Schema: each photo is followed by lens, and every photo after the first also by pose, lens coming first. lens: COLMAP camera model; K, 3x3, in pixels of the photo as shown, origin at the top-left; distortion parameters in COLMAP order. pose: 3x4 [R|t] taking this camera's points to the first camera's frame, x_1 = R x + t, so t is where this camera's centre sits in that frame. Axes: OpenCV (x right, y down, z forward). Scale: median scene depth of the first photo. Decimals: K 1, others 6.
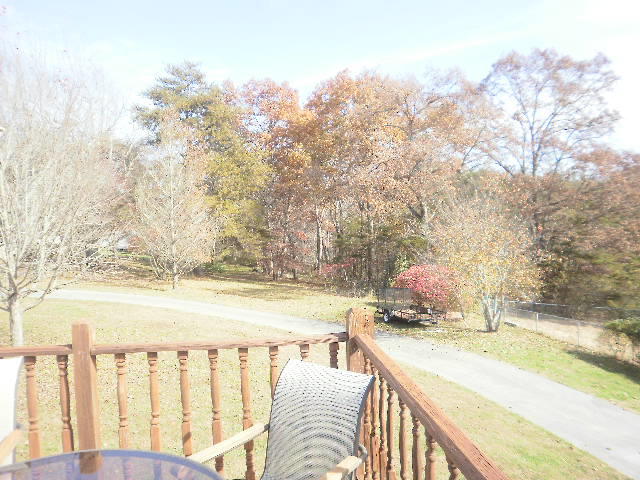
lens RADIAL K [[499.3, 0, 320.0], [0, 499.3, 240.0], [0, 0, 1]] dist [-0.125046, 0.133423]
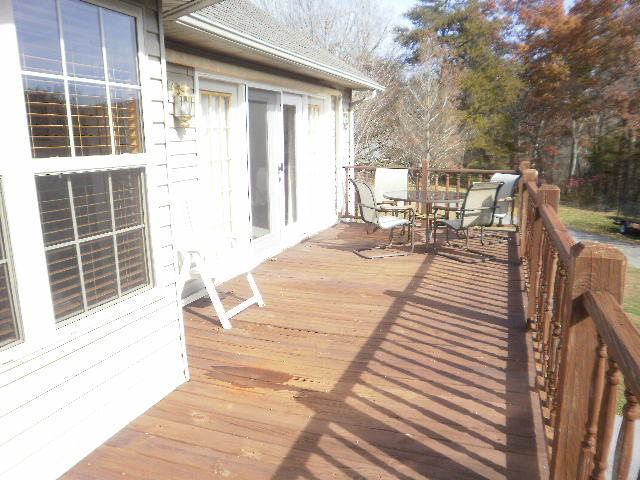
lens RADIAL K [[499.3, 0, 320.0], [0, 499.3, 240.0], [0, 0, 1]] dist [-0.125046, 0.133423]
pose [[0.883161, 0.101706, -0.457911, 0.020658], [-0.022816, 0.984369, 0.174632, 0.007626], [0.468515, -0.143781, 0.871677, -0.102129]]
